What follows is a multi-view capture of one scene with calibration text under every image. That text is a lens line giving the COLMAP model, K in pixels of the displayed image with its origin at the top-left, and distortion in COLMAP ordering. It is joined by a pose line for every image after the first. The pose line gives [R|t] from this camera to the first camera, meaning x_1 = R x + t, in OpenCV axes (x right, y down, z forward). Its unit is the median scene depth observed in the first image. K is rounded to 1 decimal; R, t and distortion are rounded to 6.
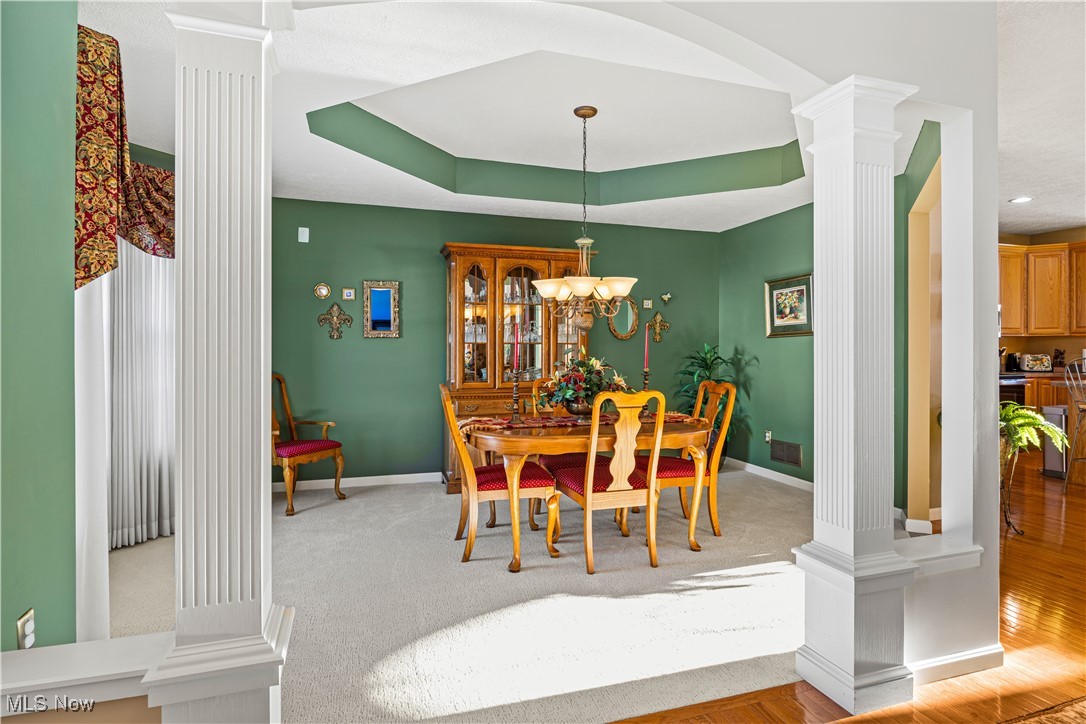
lens RADIAL K [[568.7, 0, 542.3], [0, 568.7, 356.5], [0, 0, 1]] dist [0.004707, 0.000644]
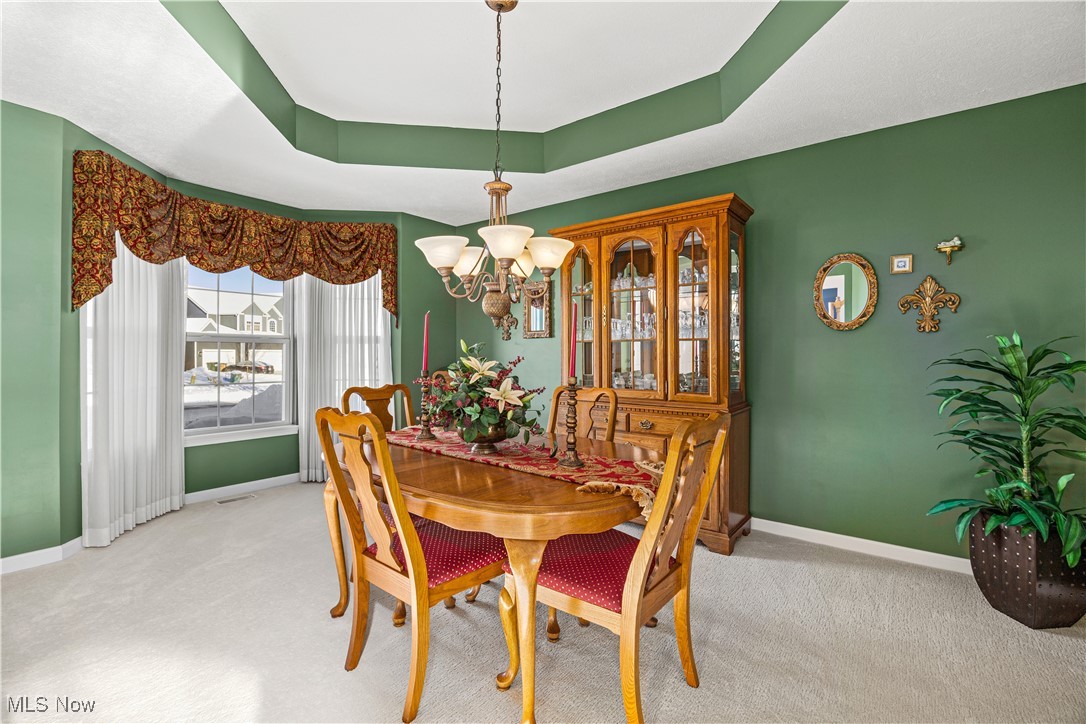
lens RADIAL K [[492.3, 0, 544.0], [0, 492.3, 358.7], [0, 0, 1]] dist [-0.003681, -0.000105]
pose [[0.562287, 0.005527, -0.826924, 0.442668], [-0.010696, 0.999943, -0.000589, 0.002866], [0.826873, 0.009176, 0.562314, 0.524449]]
